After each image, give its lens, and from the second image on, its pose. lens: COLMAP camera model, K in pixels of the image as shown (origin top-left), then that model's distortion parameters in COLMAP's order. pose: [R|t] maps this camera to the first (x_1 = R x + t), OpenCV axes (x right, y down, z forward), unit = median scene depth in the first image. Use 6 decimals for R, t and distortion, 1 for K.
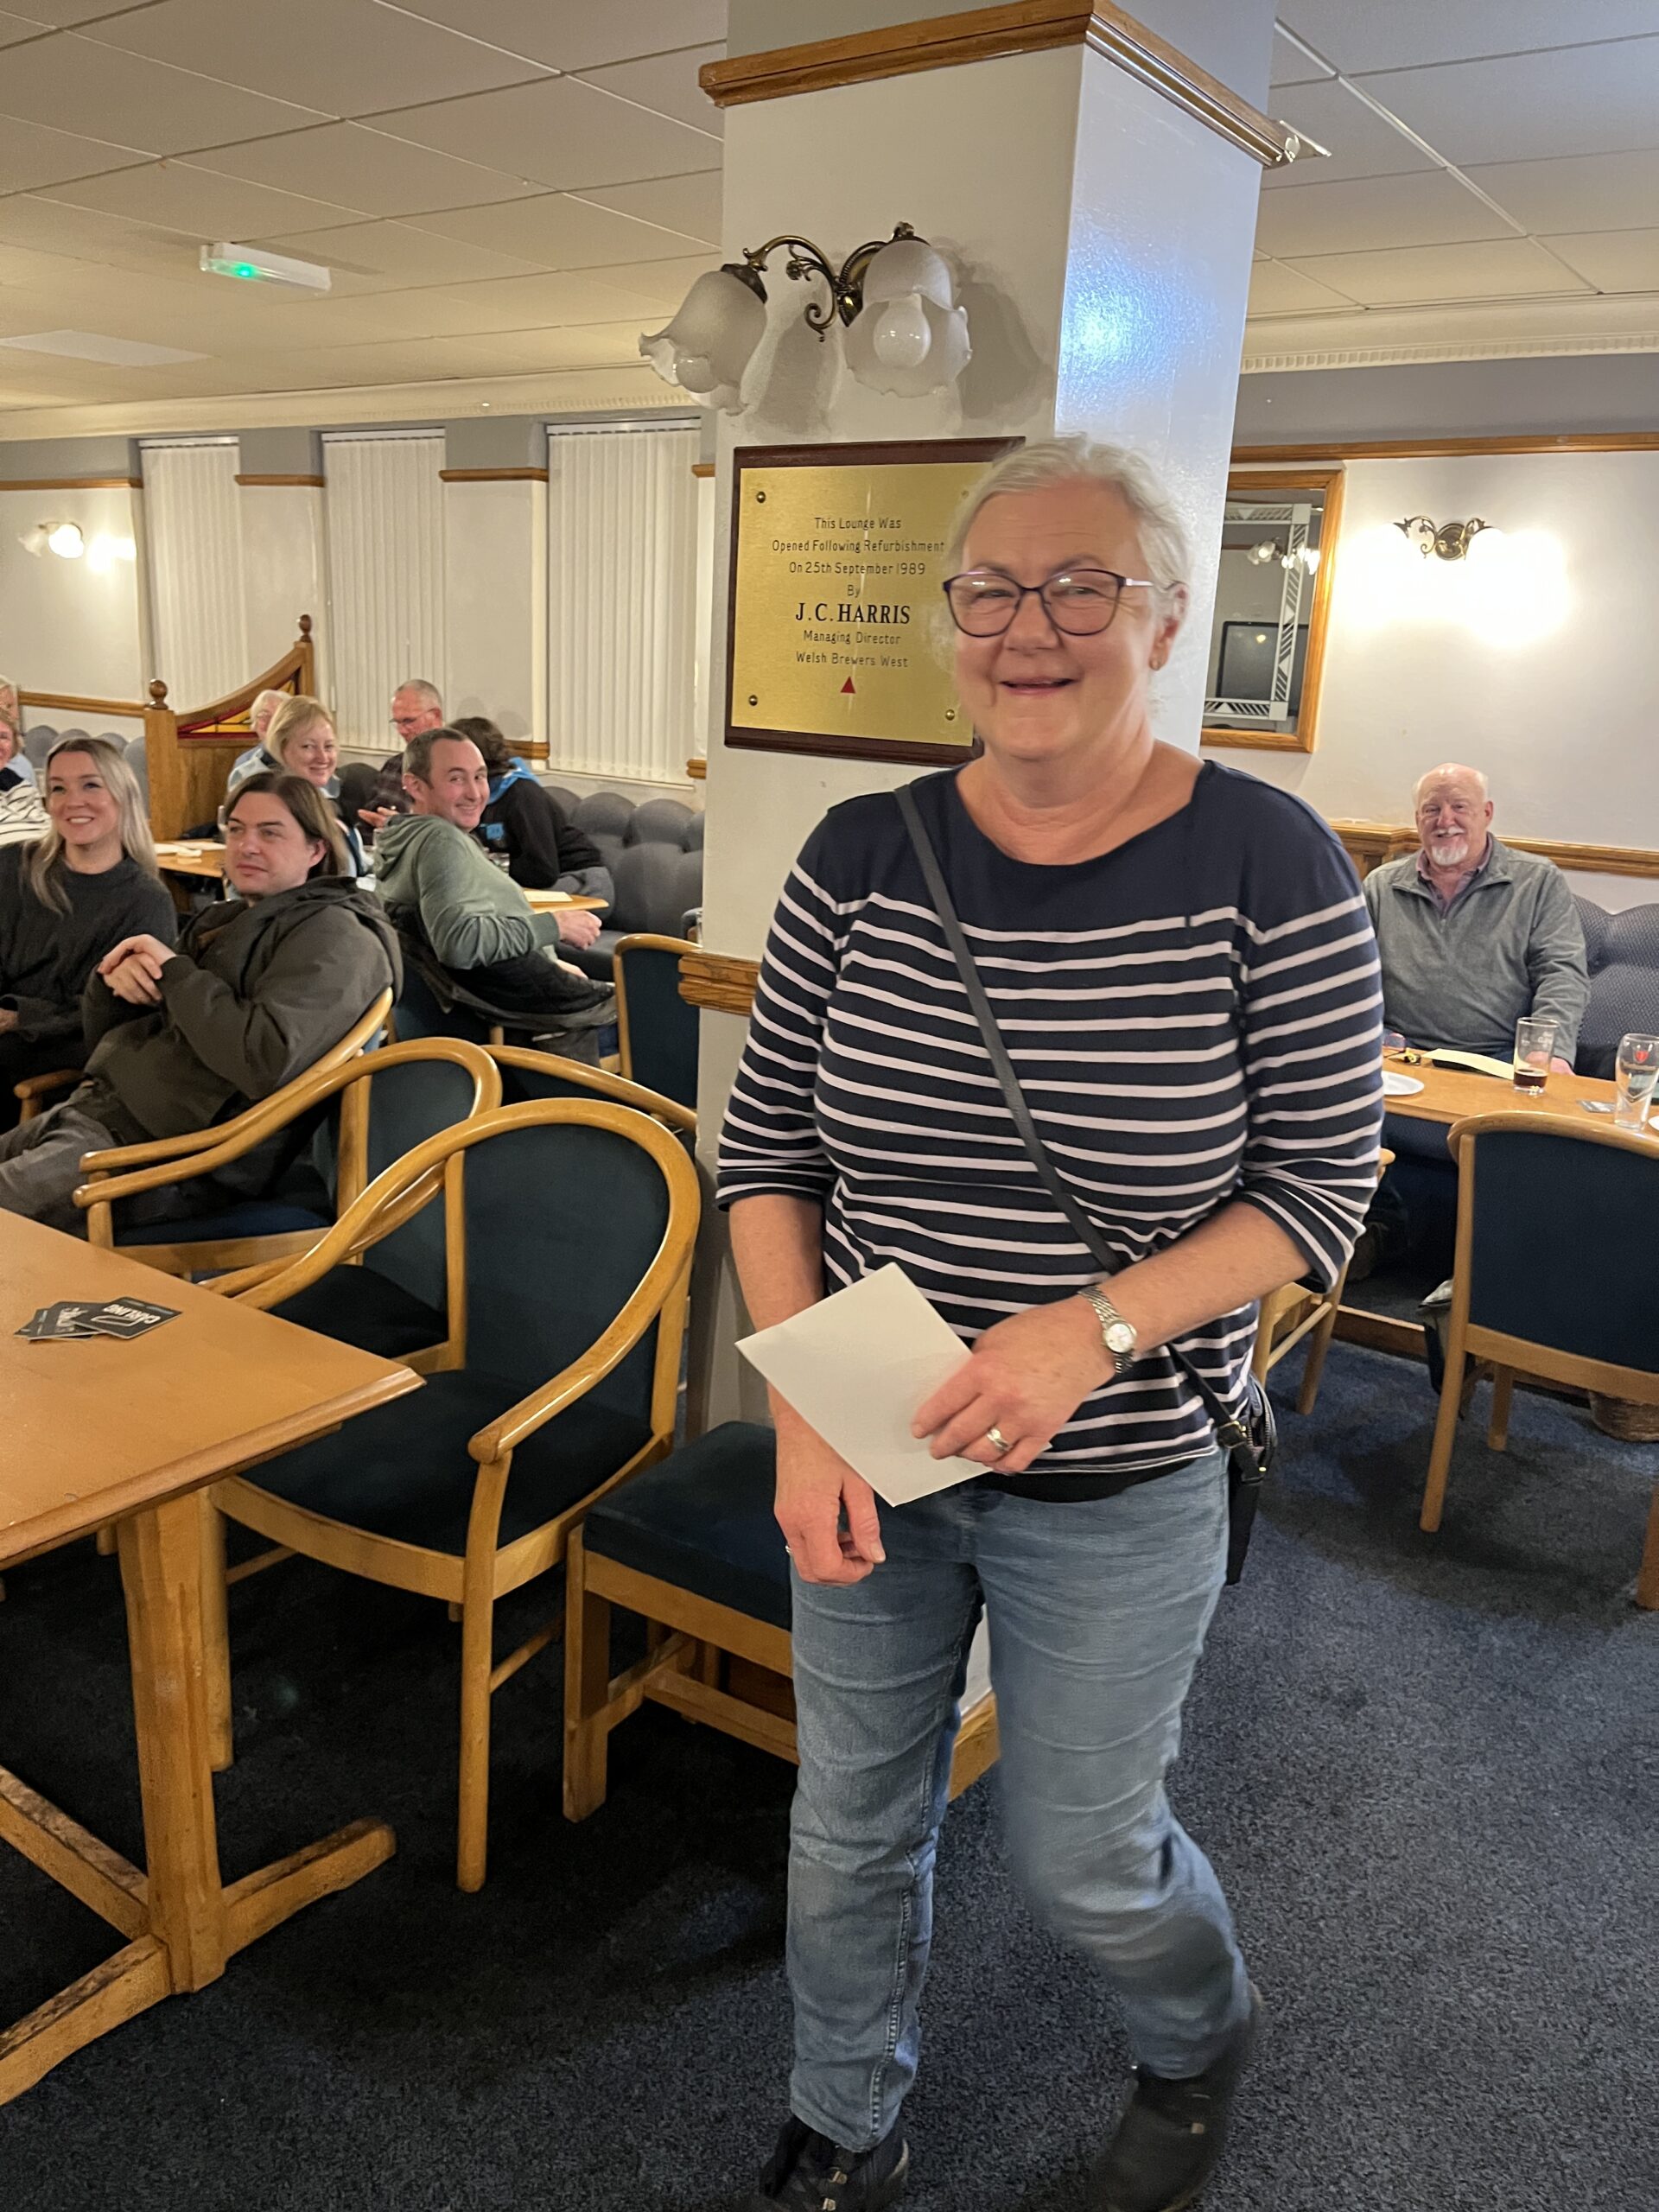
lens RADIAL K [[1684.9, 0, 842.9], [0, 1684.9, 1114.3], [0, 0, 1]] dist [0.079207, -0.114393]
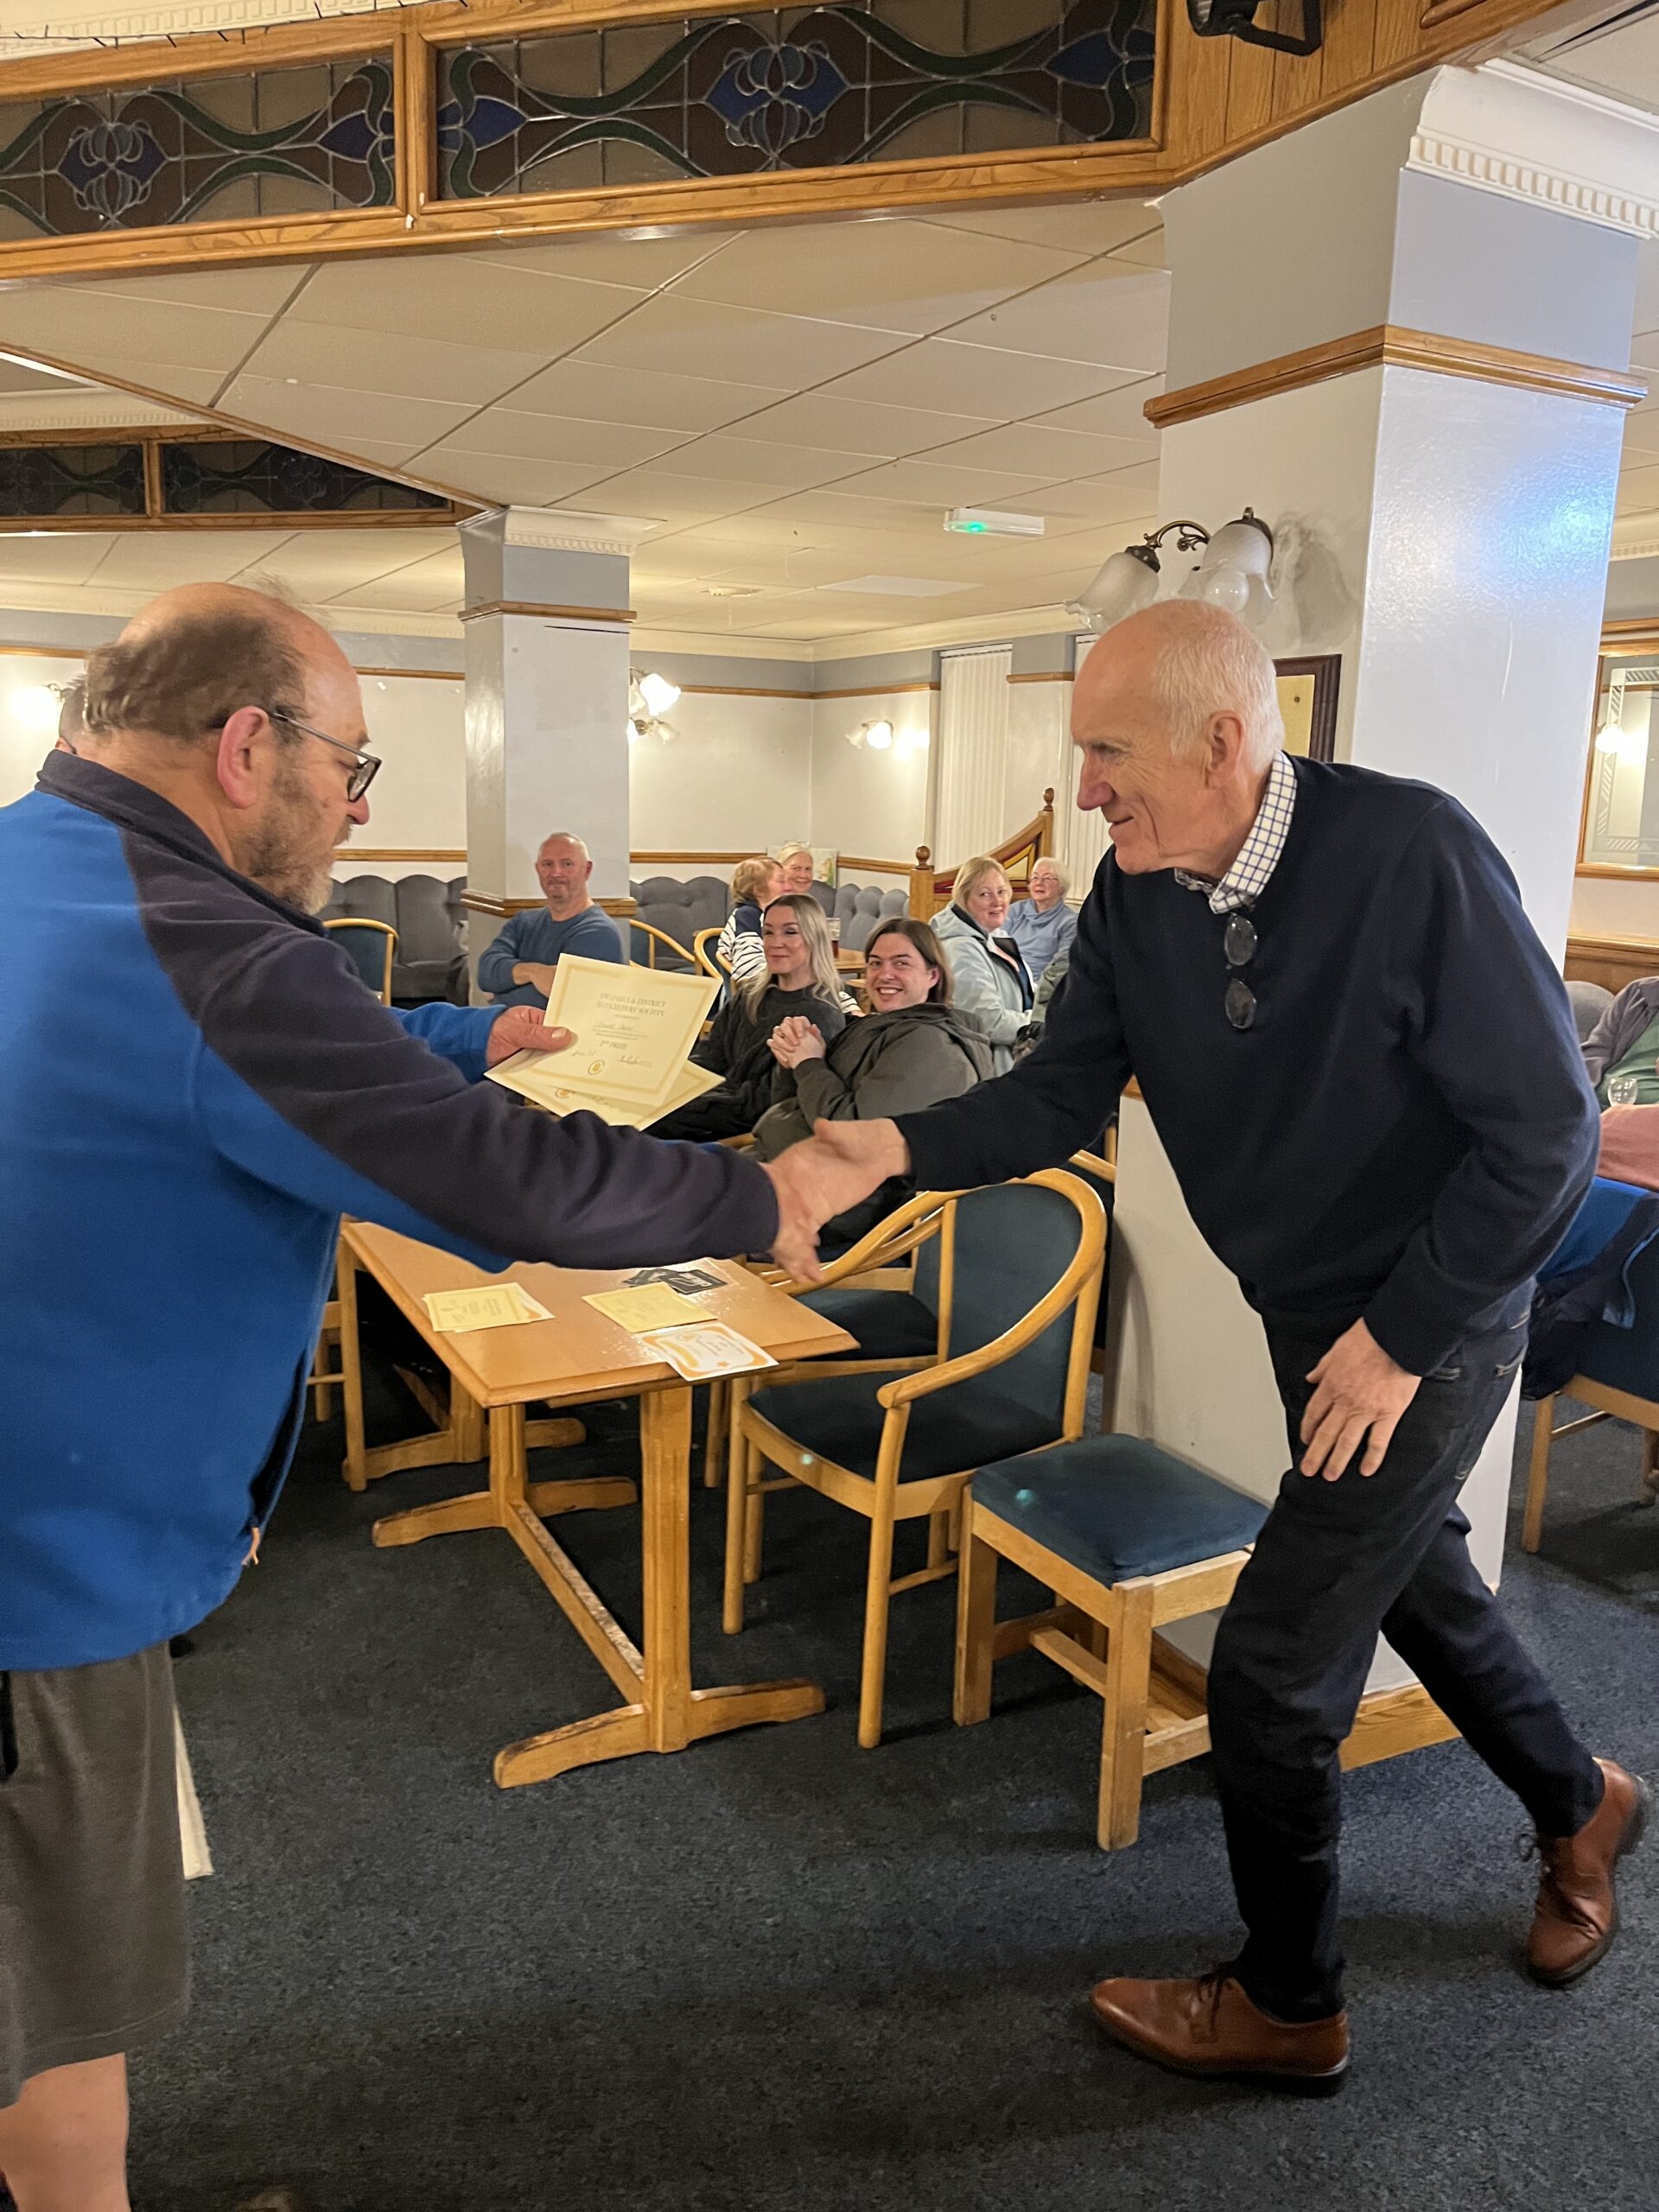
lens RADIAL K [[1686.9, 0, 852.8], [0, 1686.9, 1085.7], [0, 0, 1]] dist [0.066142, -0.080461]
pose [[0.893024, 0.054088, -0.446747, 0.321230], [-0.100780, 0.991573, -0.081404, 0.055461], [0.438580, 0.117719, 0.890949, -0.227493]]
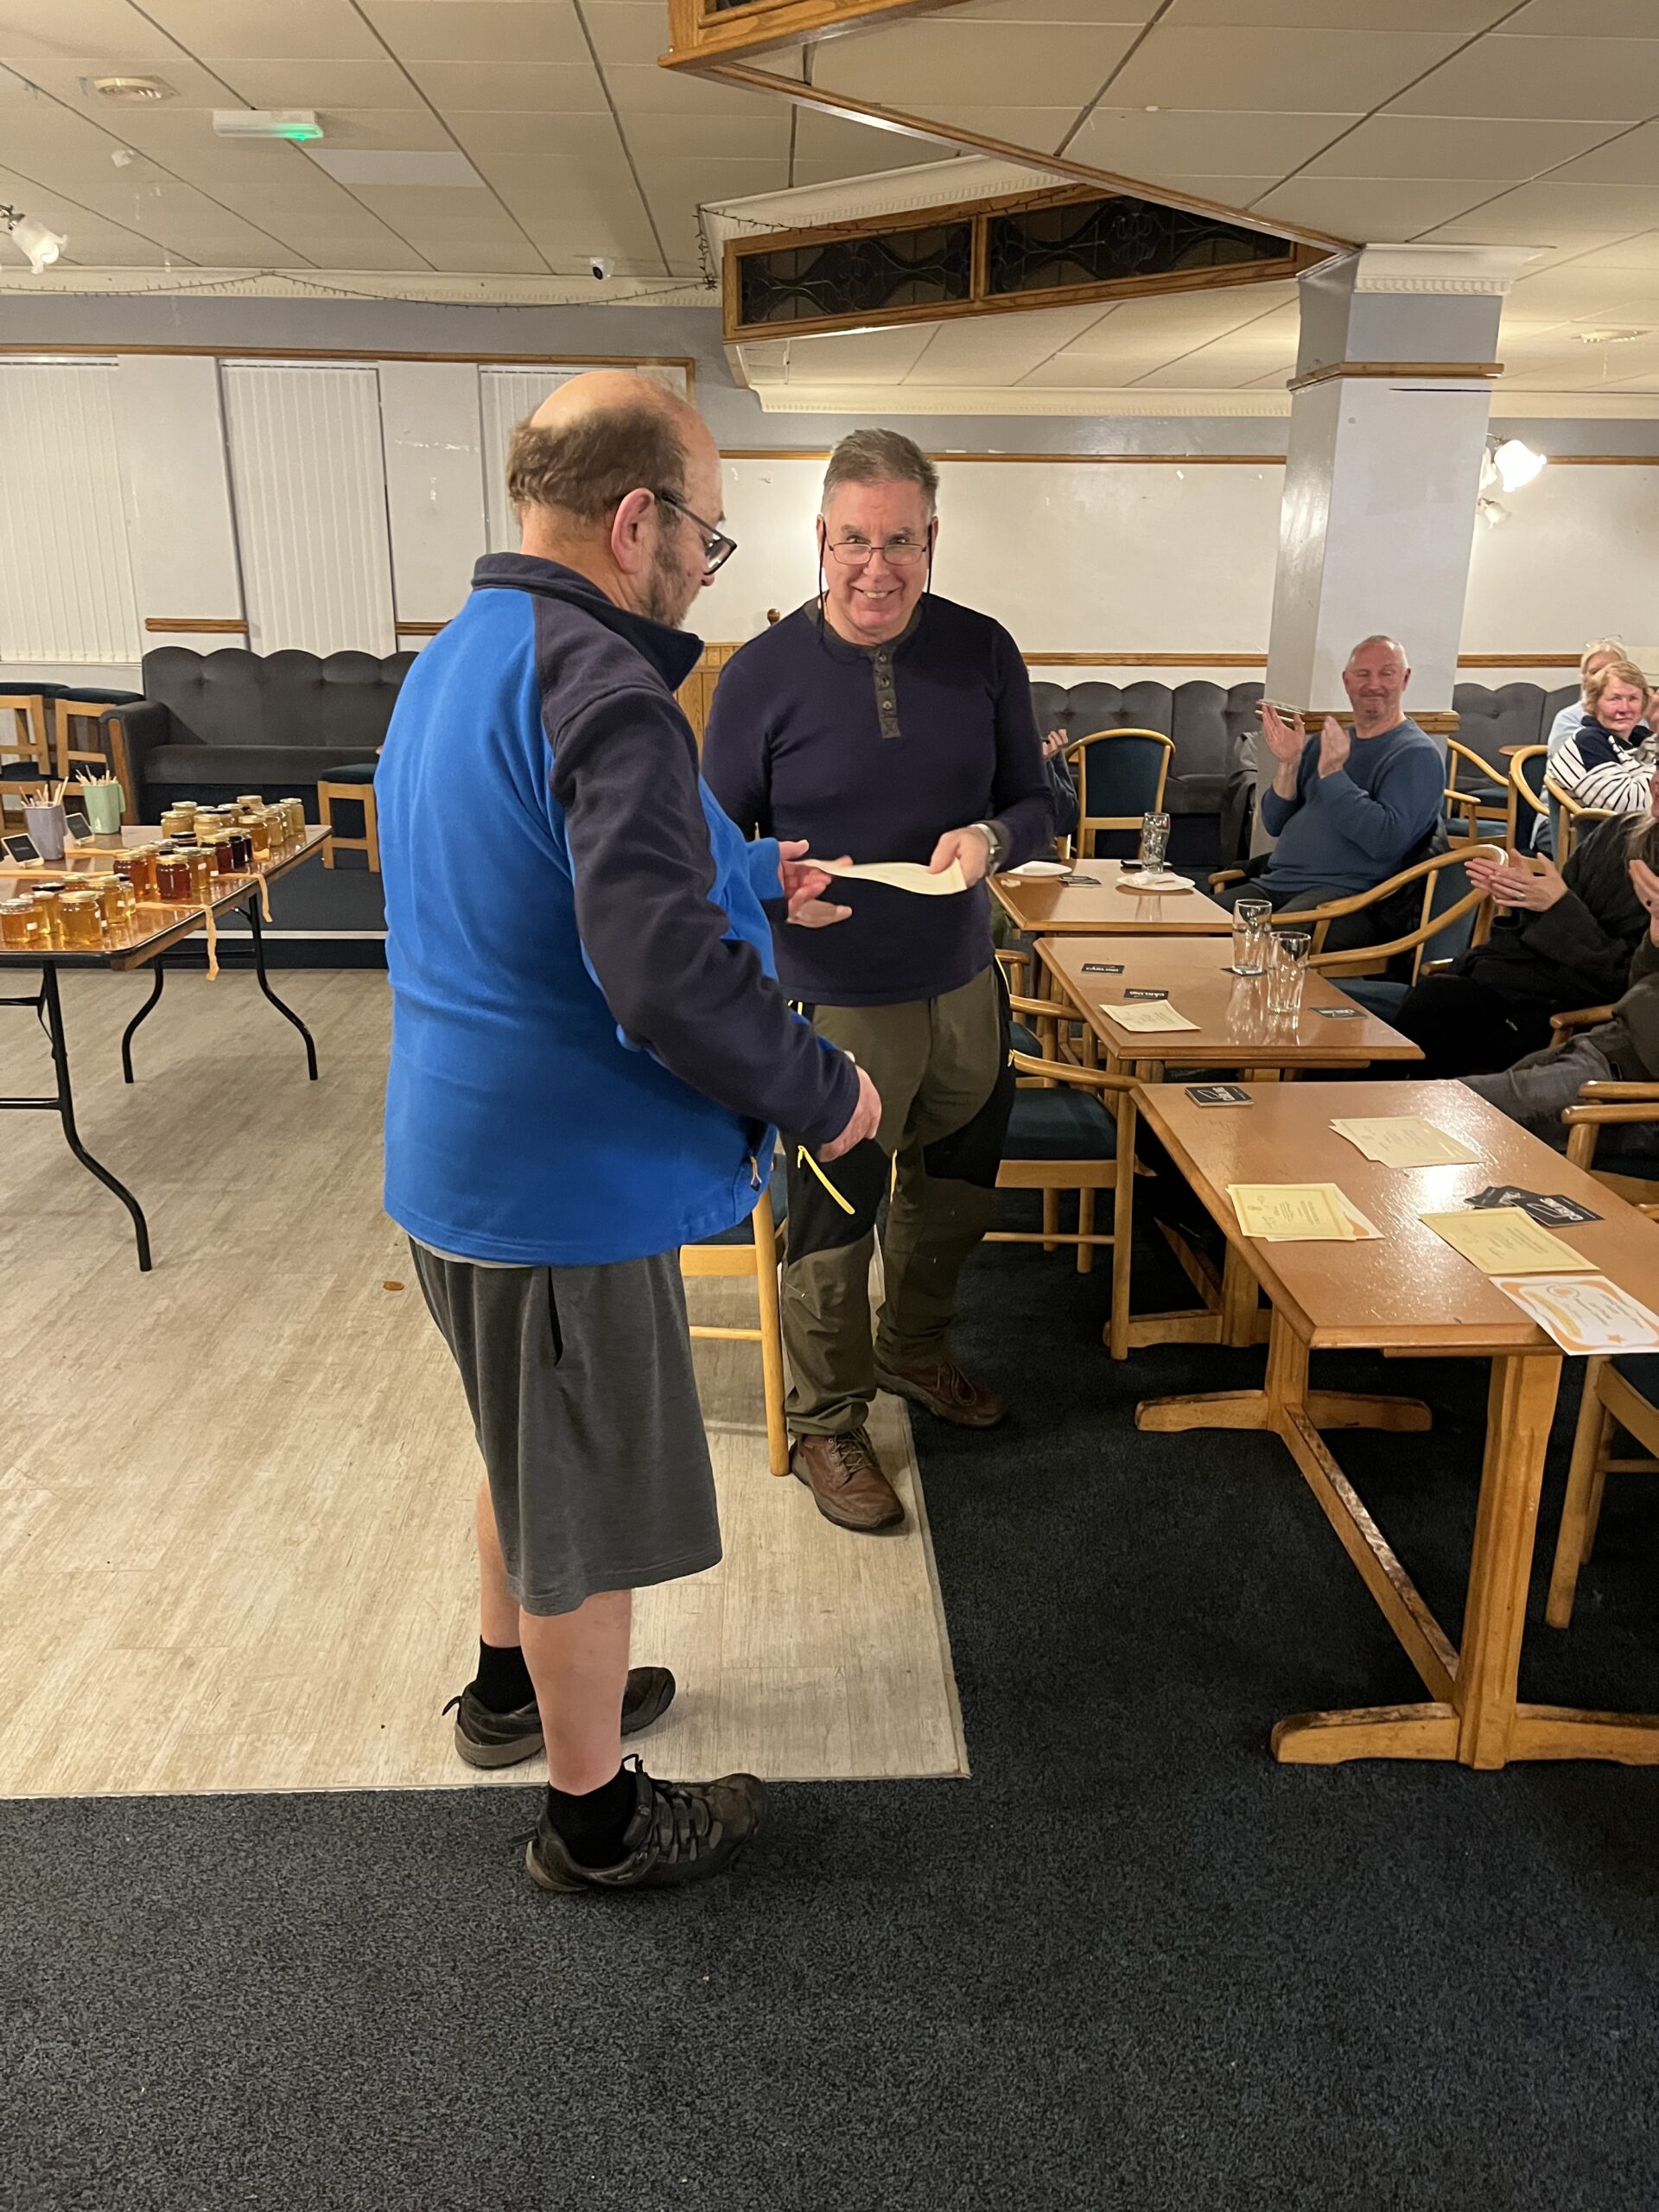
lens RADIAL K [[1677.5, 0, 834.5], [0, 1677.5, 1105.5], [0, 0, 1]] dist [0.077251, -0.103568]
pose [[0.614279, 0.197841, -0.763885, 0.142015], [-0.184877, 0.977199, 0.104418, 0.018624], [0.767126, 0.077083, 0.636849, -0.117325]]
